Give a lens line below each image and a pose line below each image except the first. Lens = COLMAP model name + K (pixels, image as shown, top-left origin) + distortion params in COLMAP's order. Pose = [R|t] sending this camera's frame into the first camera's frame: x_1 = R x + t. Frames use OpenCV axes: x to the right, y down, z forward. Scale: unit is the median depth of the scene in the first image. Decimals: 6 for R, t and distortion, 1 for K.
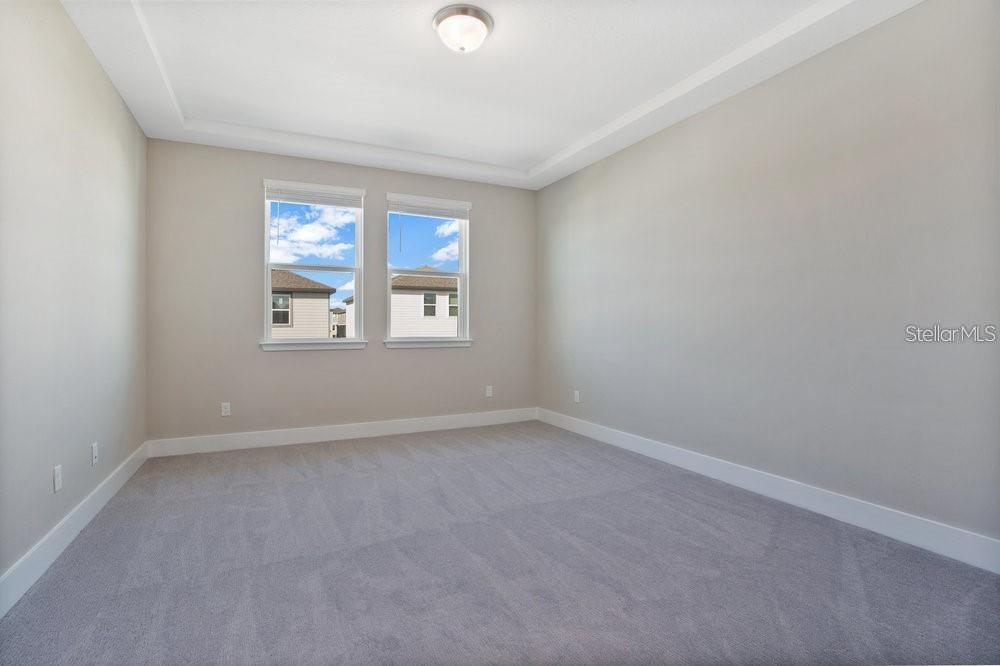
lens RADIAL K [[465.2, 0, 493.7], [0, 465.2, 338.8], [0, 0, 1]] dist [-0.002421, 0.000187]
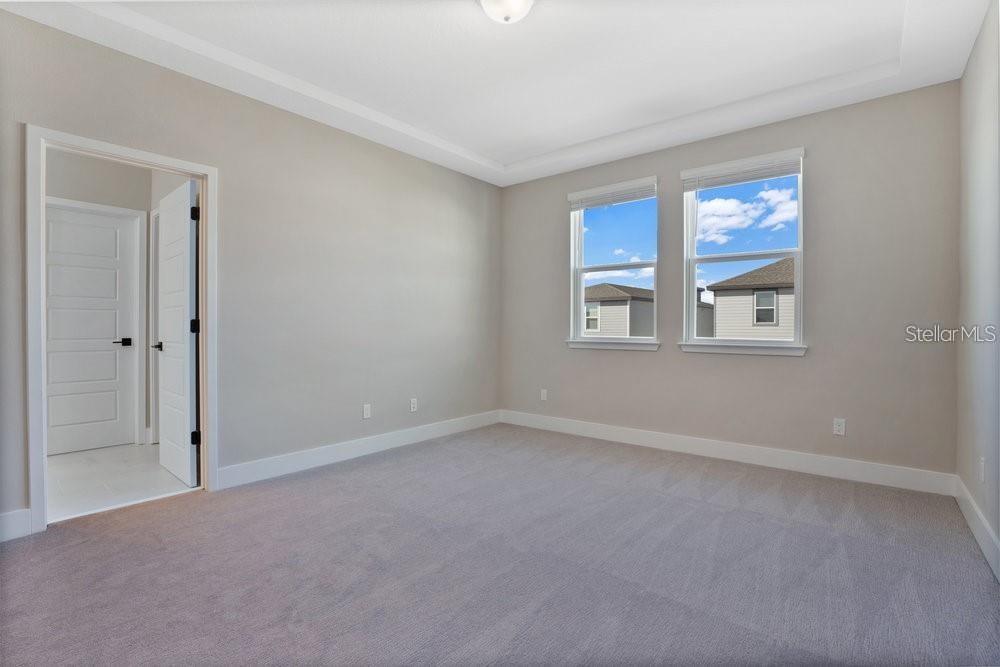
lens RADIAL K [[470.2, 0, 497.1], [0, 470.2, 332.6], [0, 0, 1]] dist [-0.000823, 0.000012]
pose [[0.432531, 0.011715, -0.901543, 0.413812], [-0.029364, 0.999568, -0.001098, -0.003991], [0.901141, 0.026948, 0.432689, 0.323616]]
